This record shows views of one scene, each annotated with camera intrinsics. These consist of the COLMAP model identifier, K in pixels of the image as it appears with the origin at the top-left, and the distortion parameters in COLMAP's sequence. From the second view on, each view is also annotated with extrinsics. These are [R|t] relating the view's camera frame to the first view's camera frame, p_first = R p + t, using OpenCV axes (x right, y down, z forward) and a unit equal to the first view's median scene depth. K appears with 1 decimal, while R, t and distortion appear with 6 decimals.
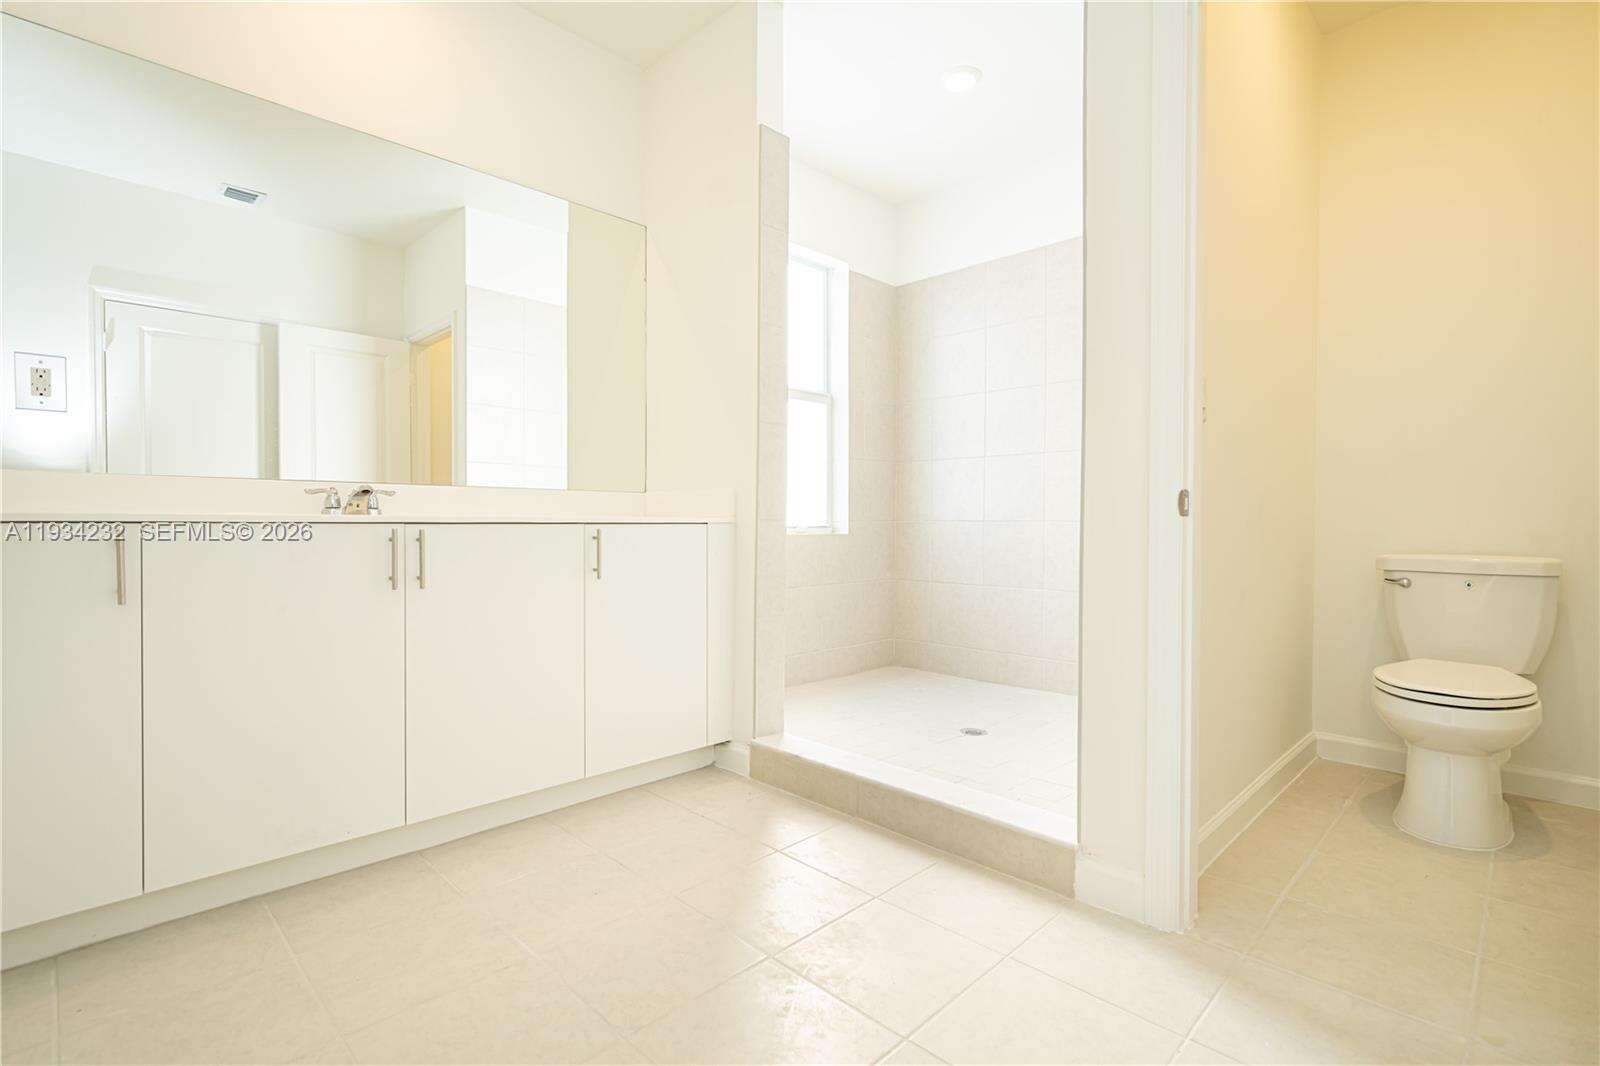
lens RADIAL K [[744.7, 0, 800.0], [0, 744.7, 533.0], [0, 0, 1]] dist [0.002356, 0.000511]
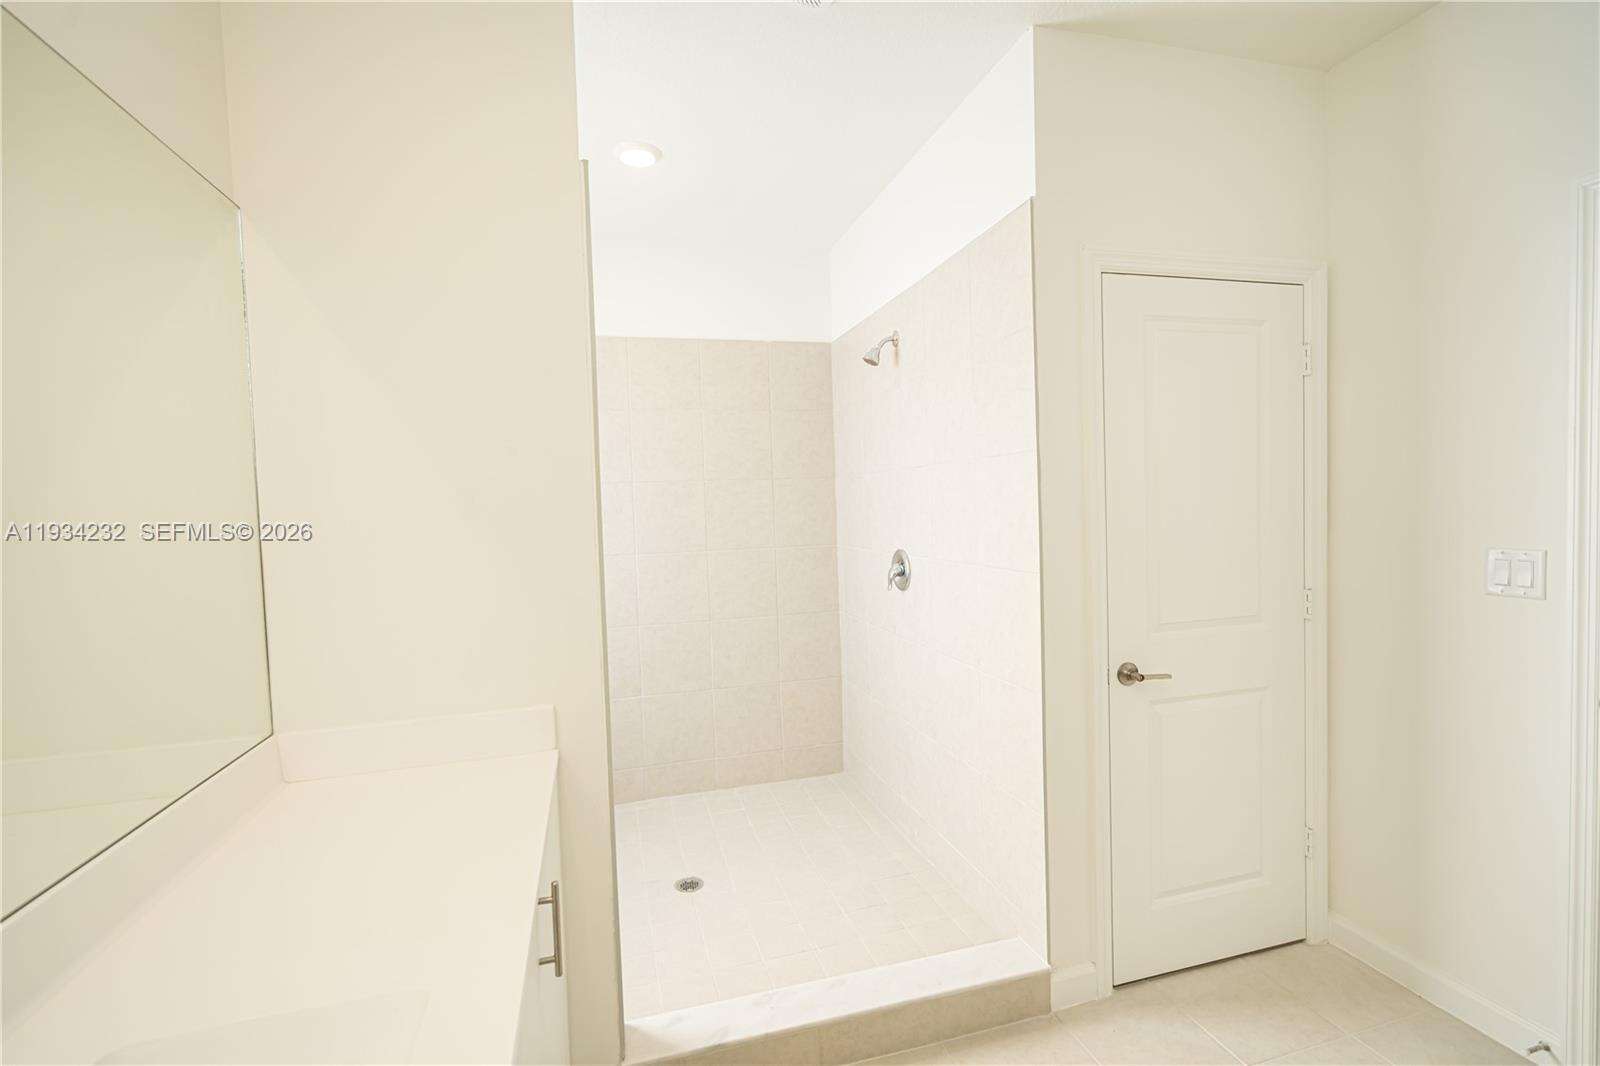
lens RADIAL K [[719.7, 0, 804.8], [0, 719.7, 534.7], [0, 0, 1]] dist [0.001690, 0.001302]
pose [[0.483142, -0.053760, 0.873890, -0.642790], [0.044379, 0.998334, 0.036880, -0.270404], [-0.874417, 0.020965, 0.484723, 0.628656]]
